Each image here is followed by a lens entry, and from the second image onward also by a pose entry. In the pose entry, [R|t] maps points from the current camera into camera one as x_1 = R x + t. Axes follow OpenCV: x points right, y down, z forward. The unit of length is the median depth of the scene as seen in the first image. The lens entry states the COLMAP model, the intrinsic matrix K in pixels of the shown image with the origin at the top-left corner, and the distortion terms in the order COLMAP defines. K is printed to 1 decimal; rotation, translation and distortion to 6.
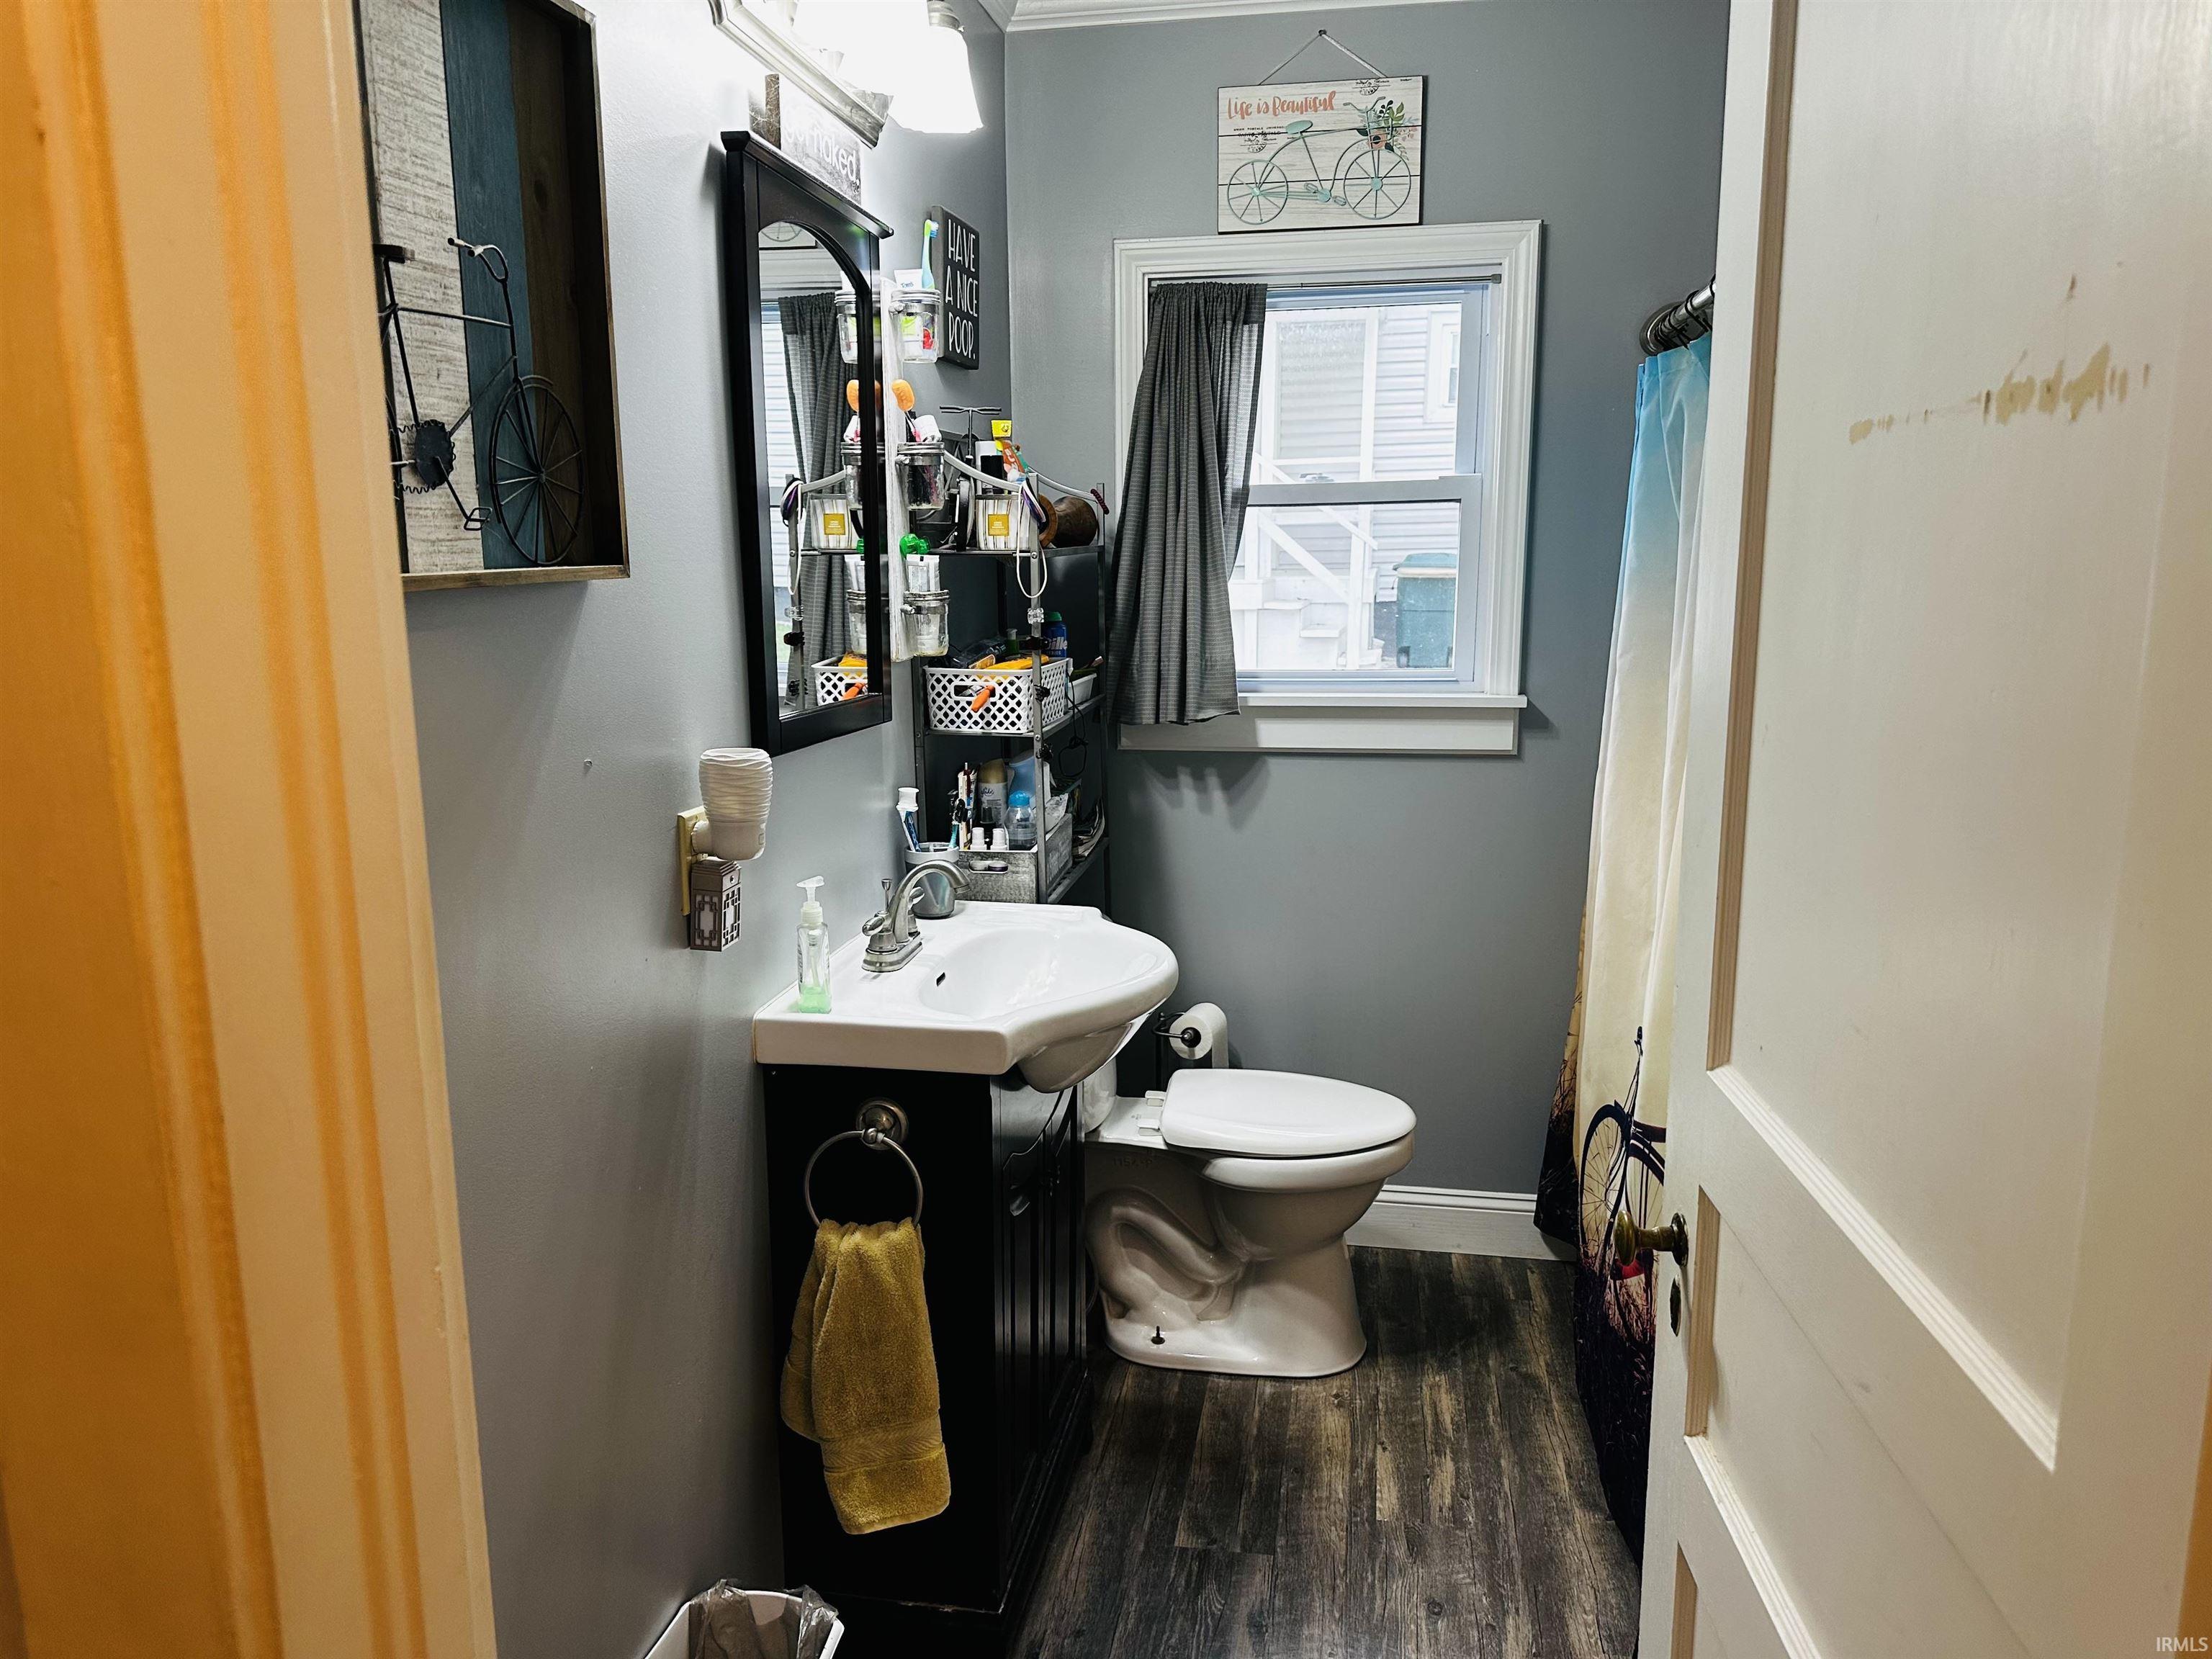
lens RADIAL K [[1540.0, 0, 1090.5], [0, 1540.0, 840.1], [0, 0, 1]] dist [0.023788, -0.042058]
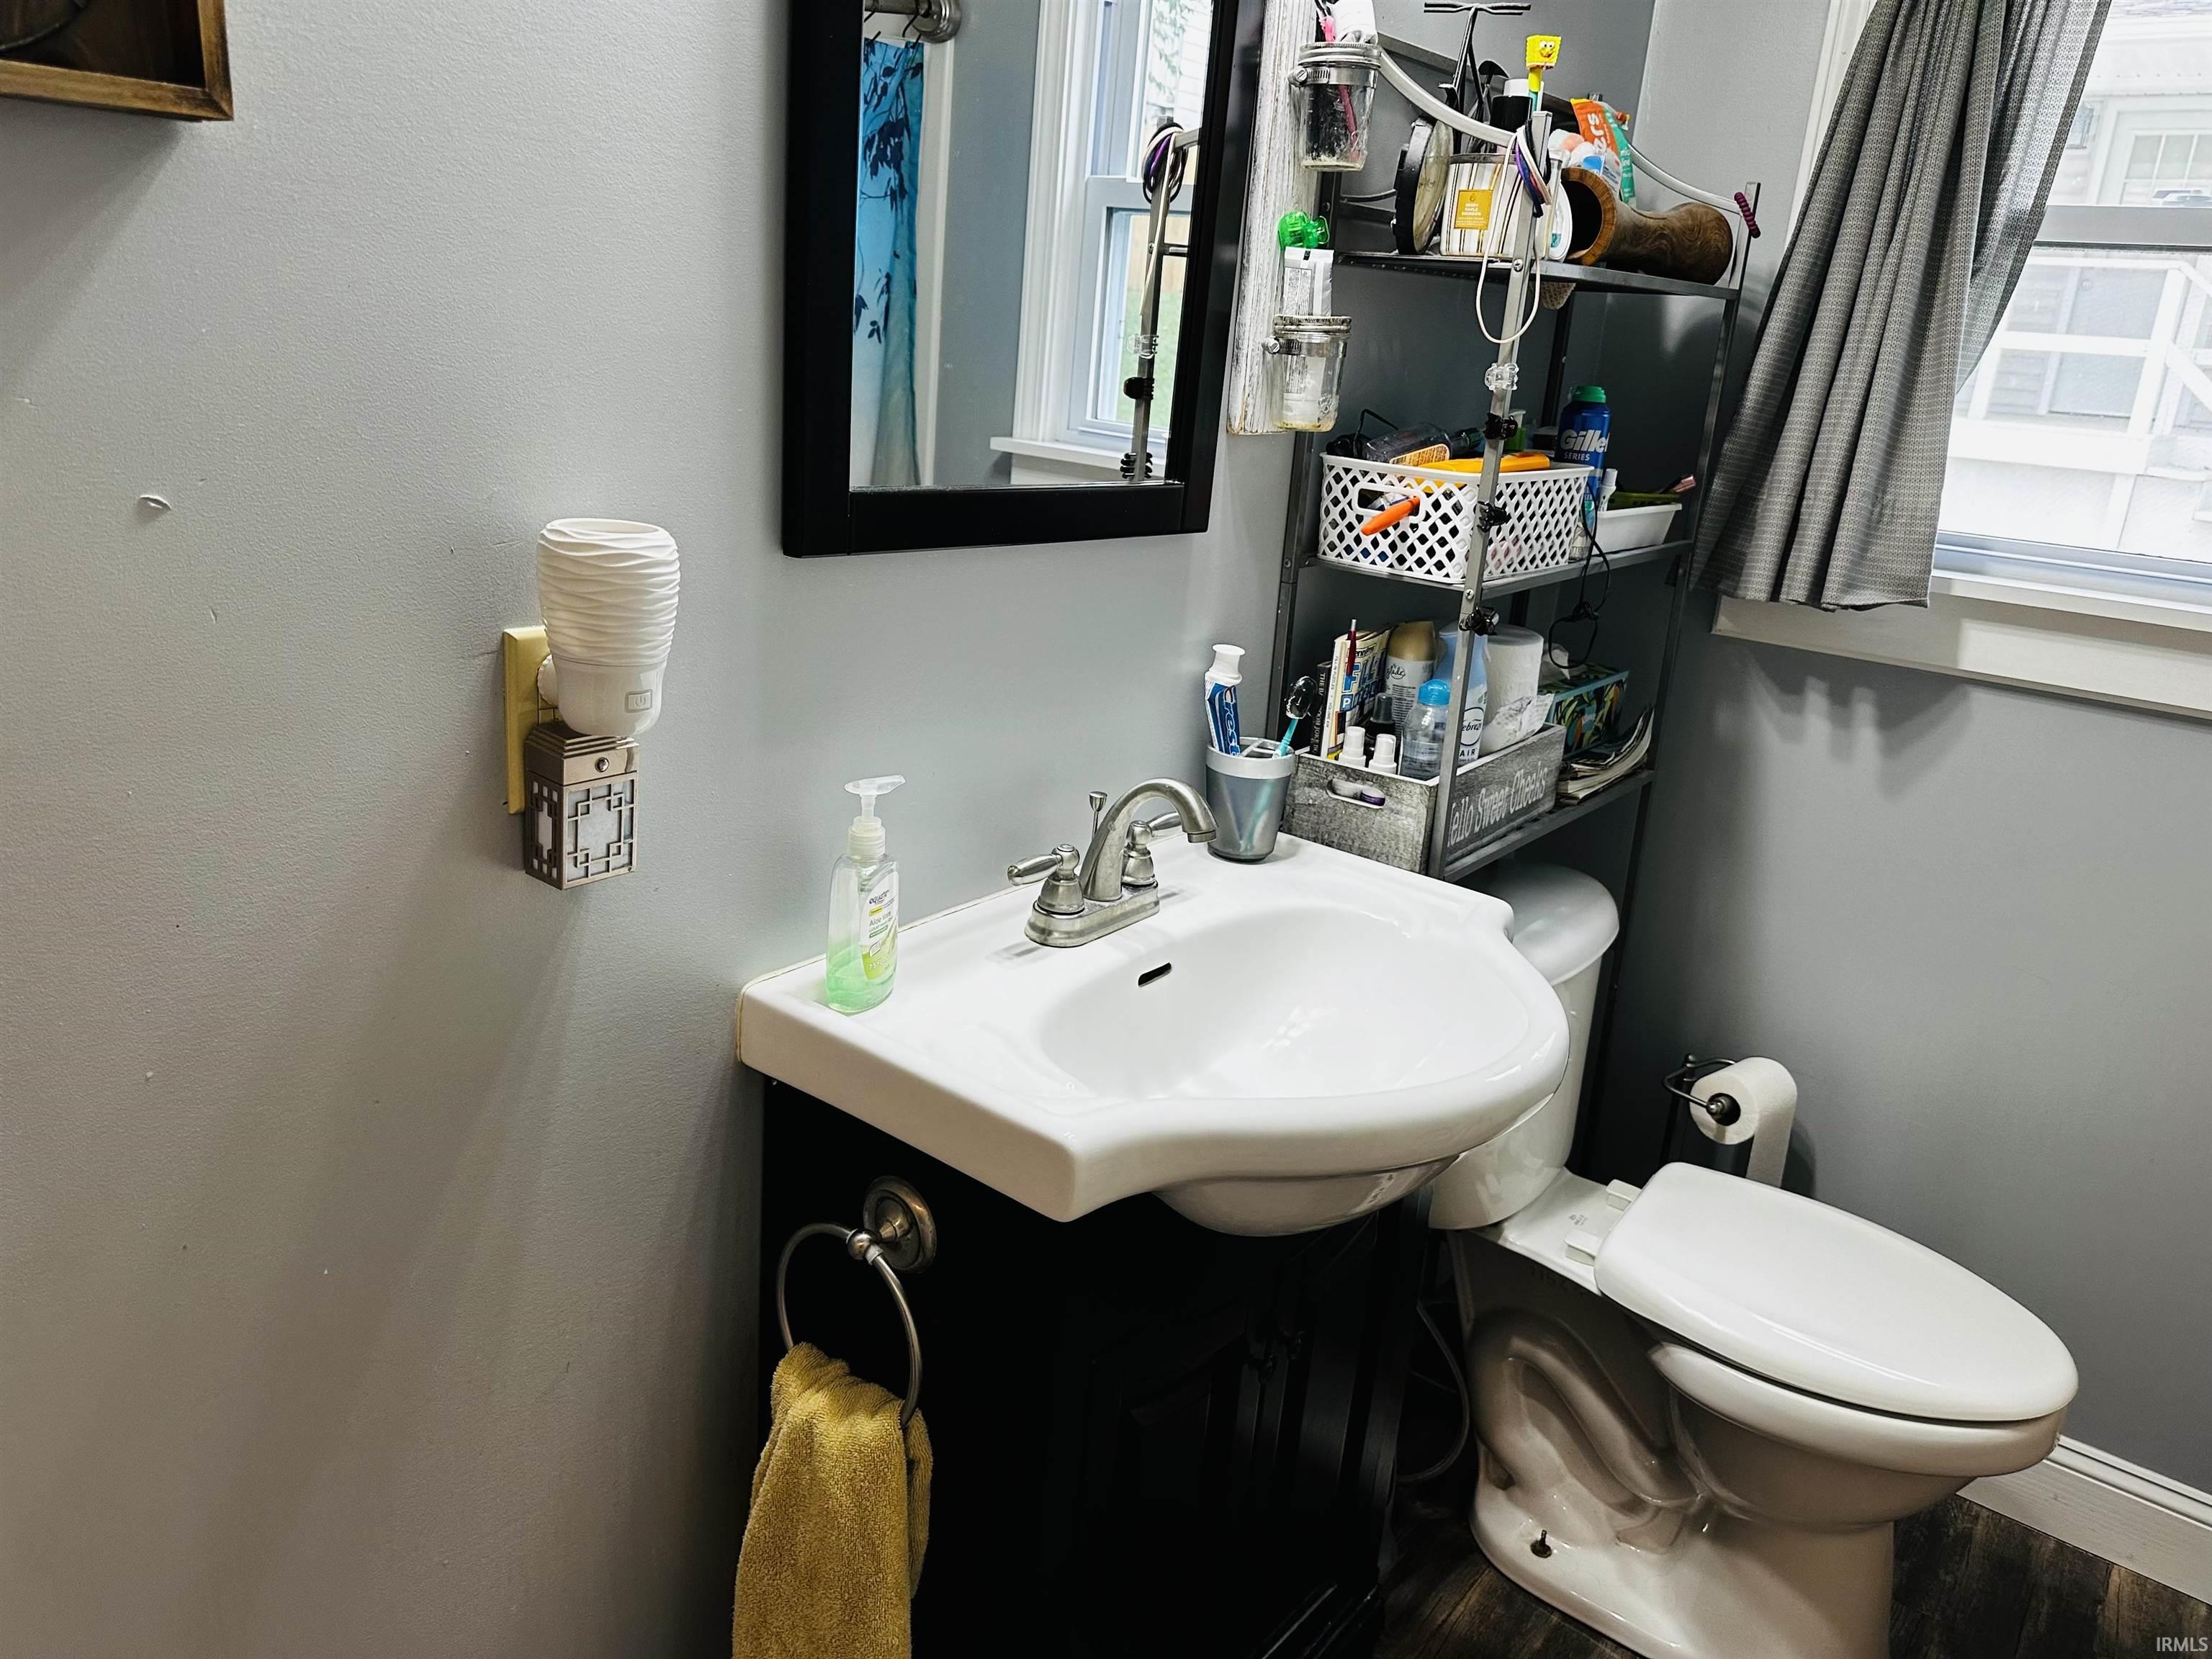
lens RADIAL K [[1540.0, 0, 1117.3], [0, 1540.0, 841.7], [0, 0, 1]] dist [0.023788, -0.042058]
pose [[0.880701, 0.211277, -0.423942, 0.112835], [-0.161311, 0.975293, 0.150939, -0.041038], [0.445358, -0.064545, 0.893023, 0.407042]]
